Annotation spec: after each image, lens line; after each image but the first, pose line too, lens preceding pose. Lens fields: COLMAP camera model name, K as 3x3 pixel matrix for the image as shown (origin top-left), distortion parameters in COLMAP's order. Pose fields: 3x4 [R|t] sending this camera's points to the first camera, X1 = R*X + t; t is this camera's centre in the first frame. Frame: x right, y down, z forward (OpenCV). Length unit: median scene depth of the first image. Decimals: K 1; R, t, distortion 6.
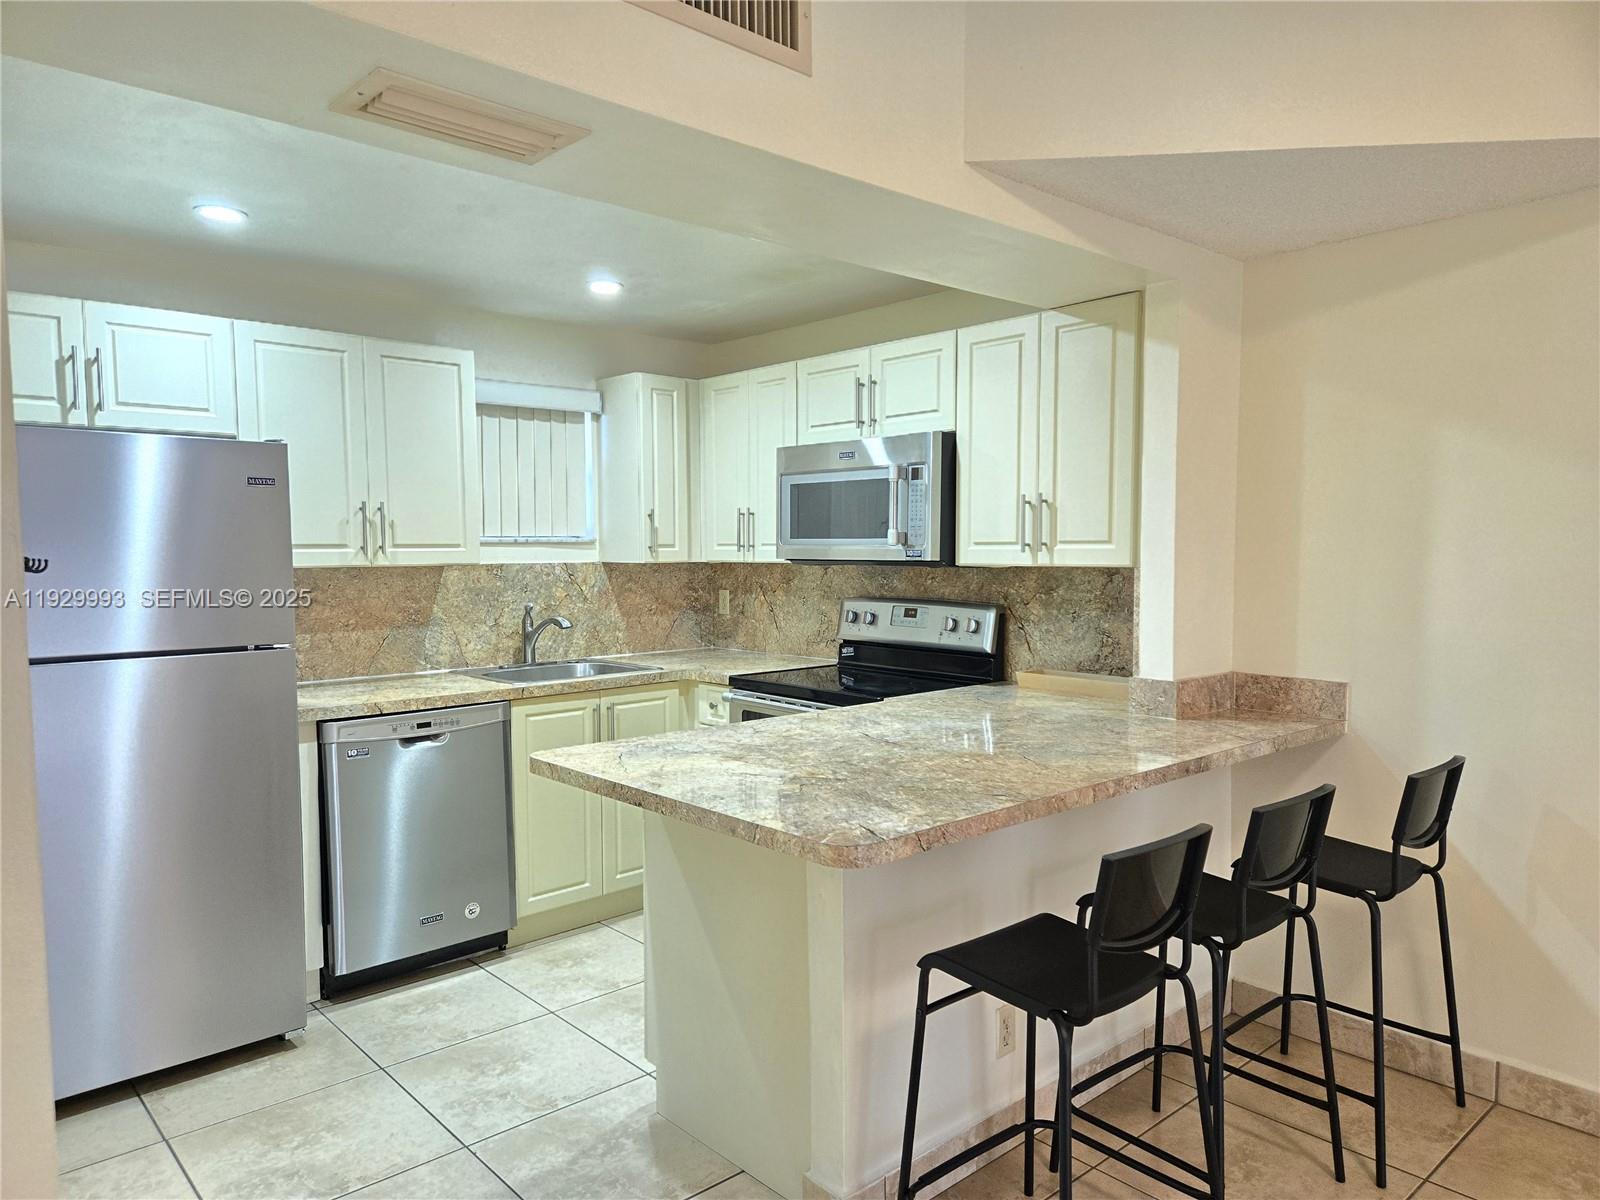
lens RADIAL K [[1079.0, 0, 787.8], [0, 1079.0, 607.7], [0, 0, 1]] dist [0.068576, -0.041410]
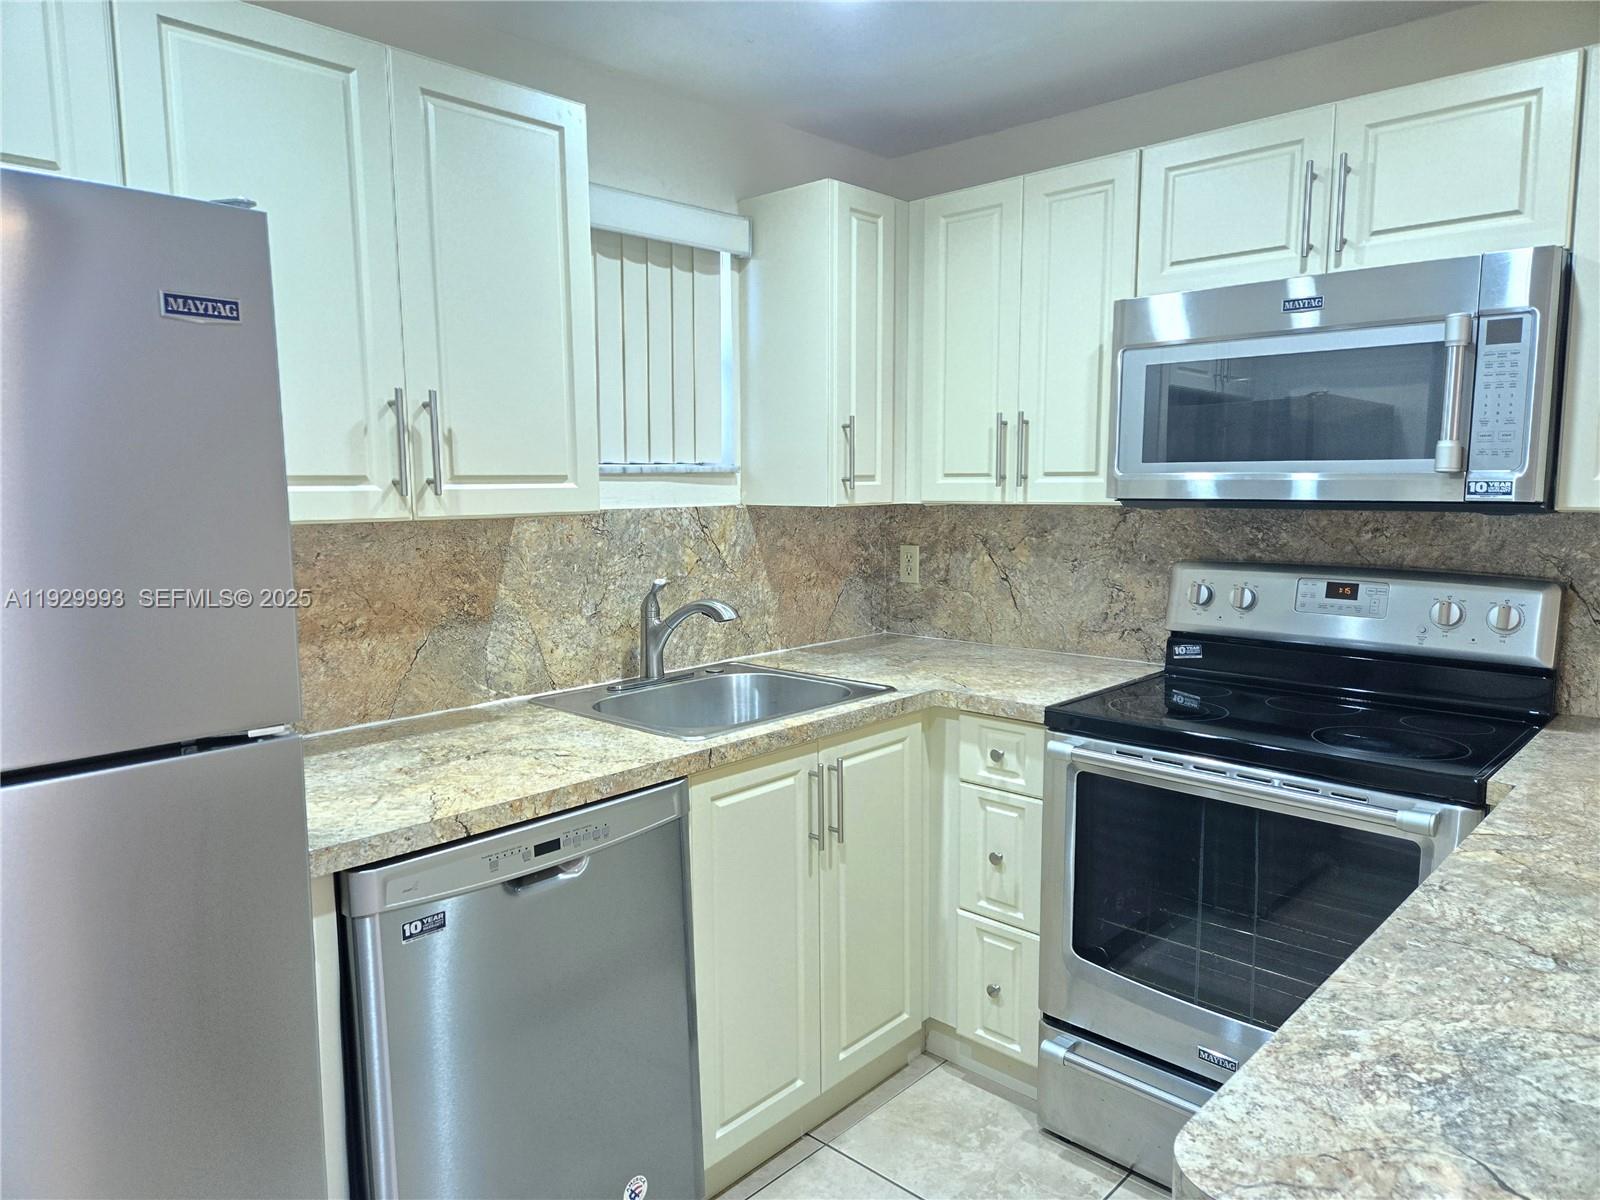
lens RADIAL K [[1079.0, 0, 788.1], [0, 1079.0, 592.8], [0, 0, 1]] dist [0.068576, -0.041410]
pose [[0.996624, -0.011738, 0.081252, -0.234753], [0.007792, 0.998782, 0.048712, -0.025754], [-0.081725, -0.047914, 0.995502, 0.452502]]
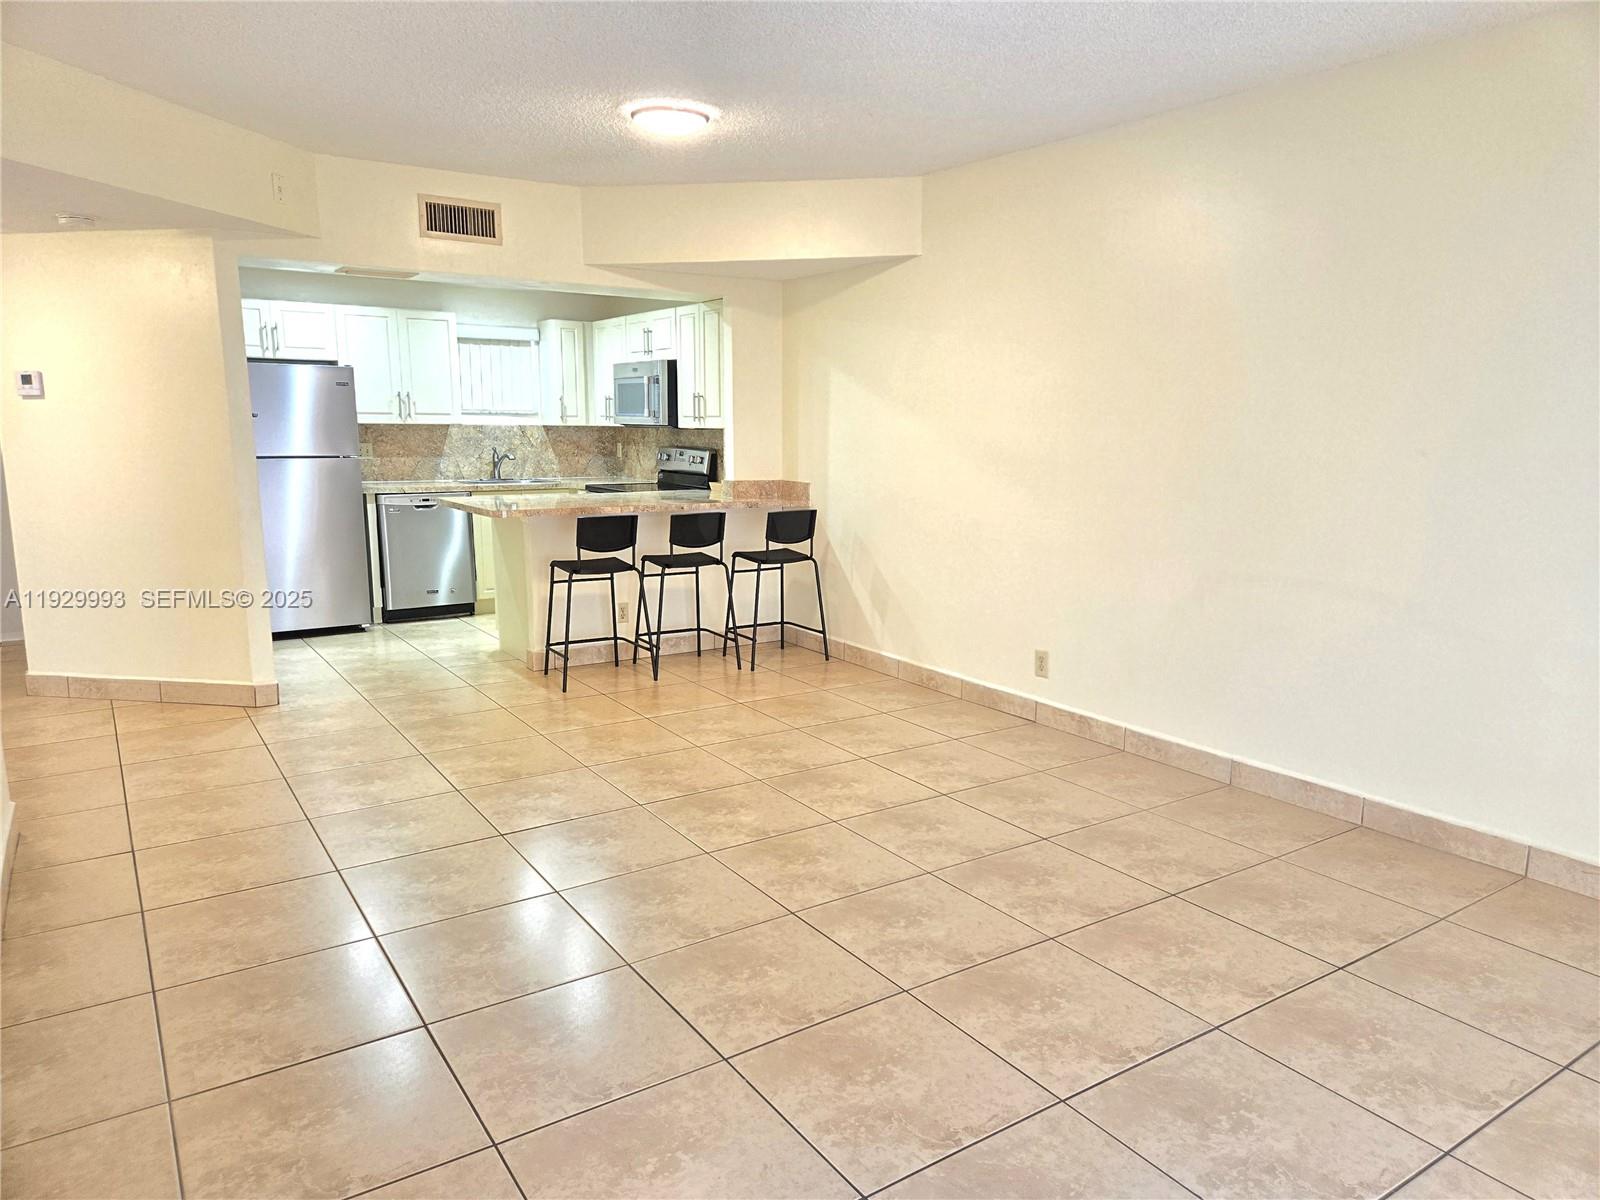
lens RADIAL K [[1079.0, 0, 800.6], [0, 1079.0, 592.4], [0, 0, 1]] dist [0.068576, -0.041410]
pose [[0.990267, 0.032495, -0.135333, 0.599316], [-0.018561, 0.994511, 0.102977, 0.048618], [0.137936, -0.099463, 0.985434, -0.883024]]
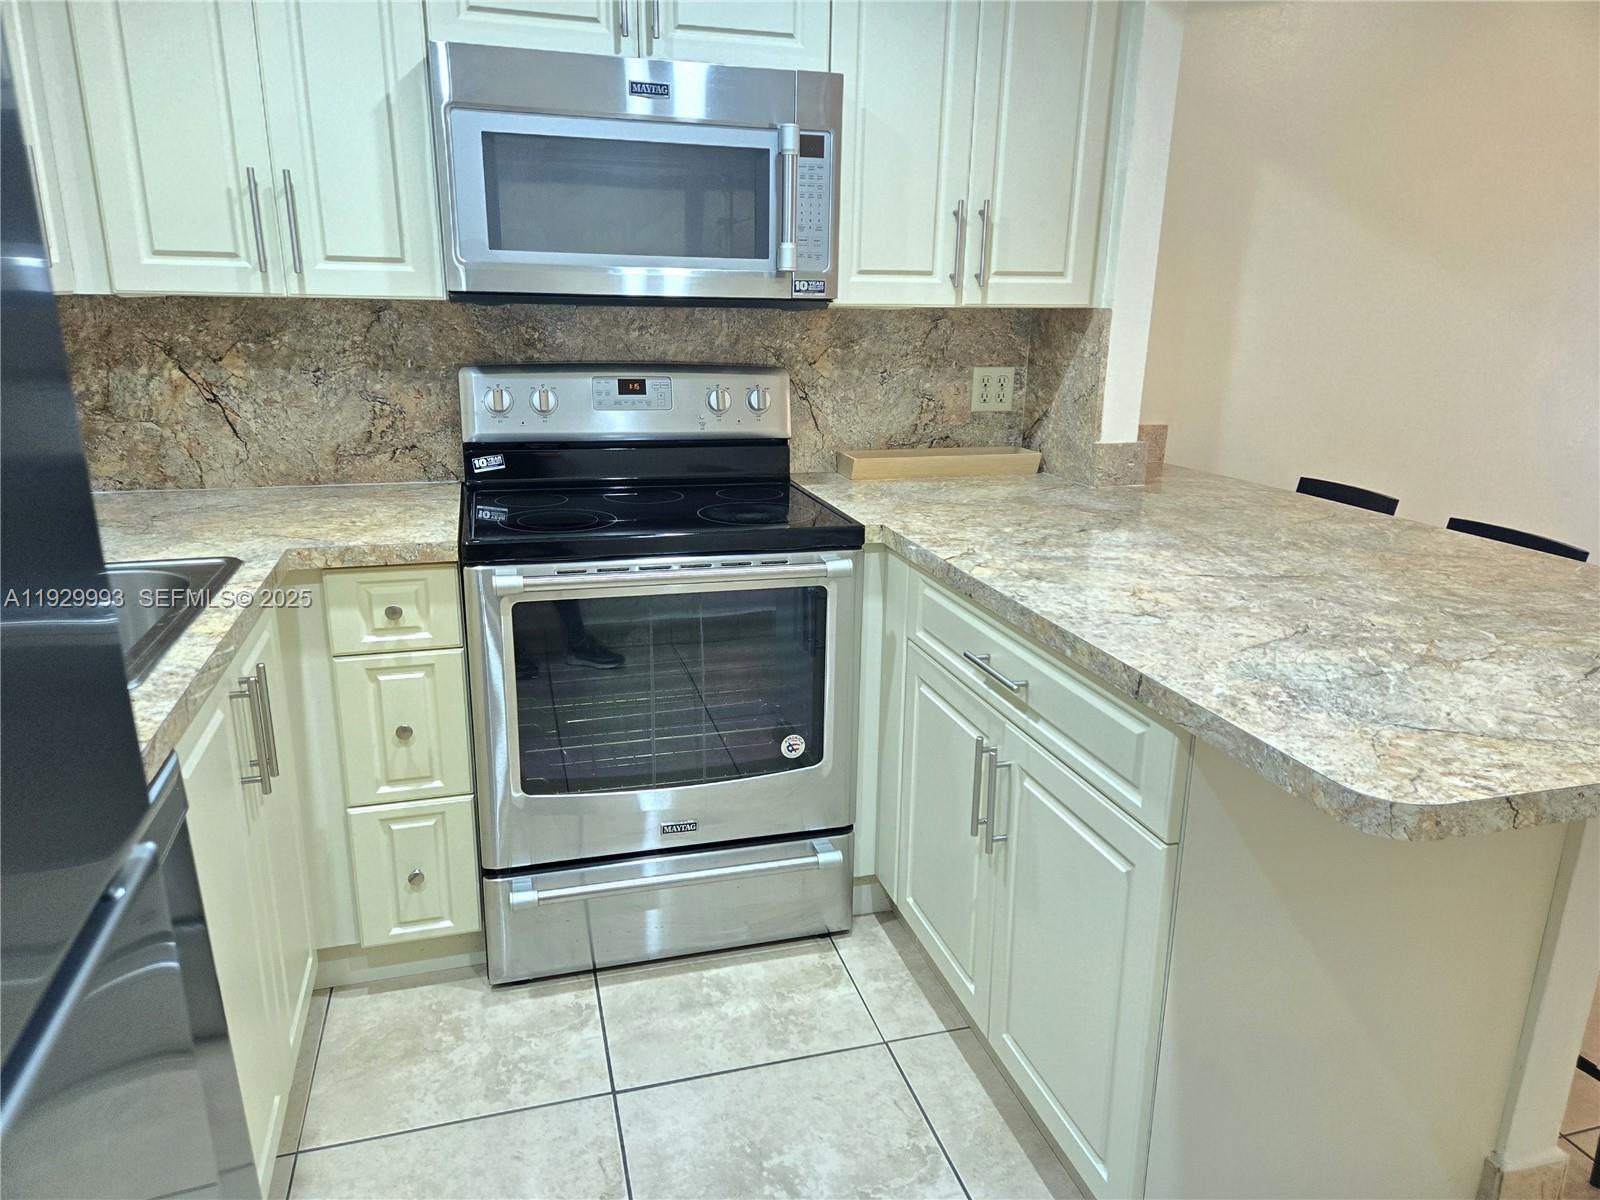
lens RADIAL K [[1079.0, 0, 793.4], [0, 1079.0, 599.9], [0, 0, 1]] dist [0.068576, -0.041410]
pose [[0.432326, -0.235522, 0.870416, -0.423884], [0.036455, 0.969063, 0.244108, -0.025598], [-0.900980, -0.073803, 0.427537, 0.659967]]
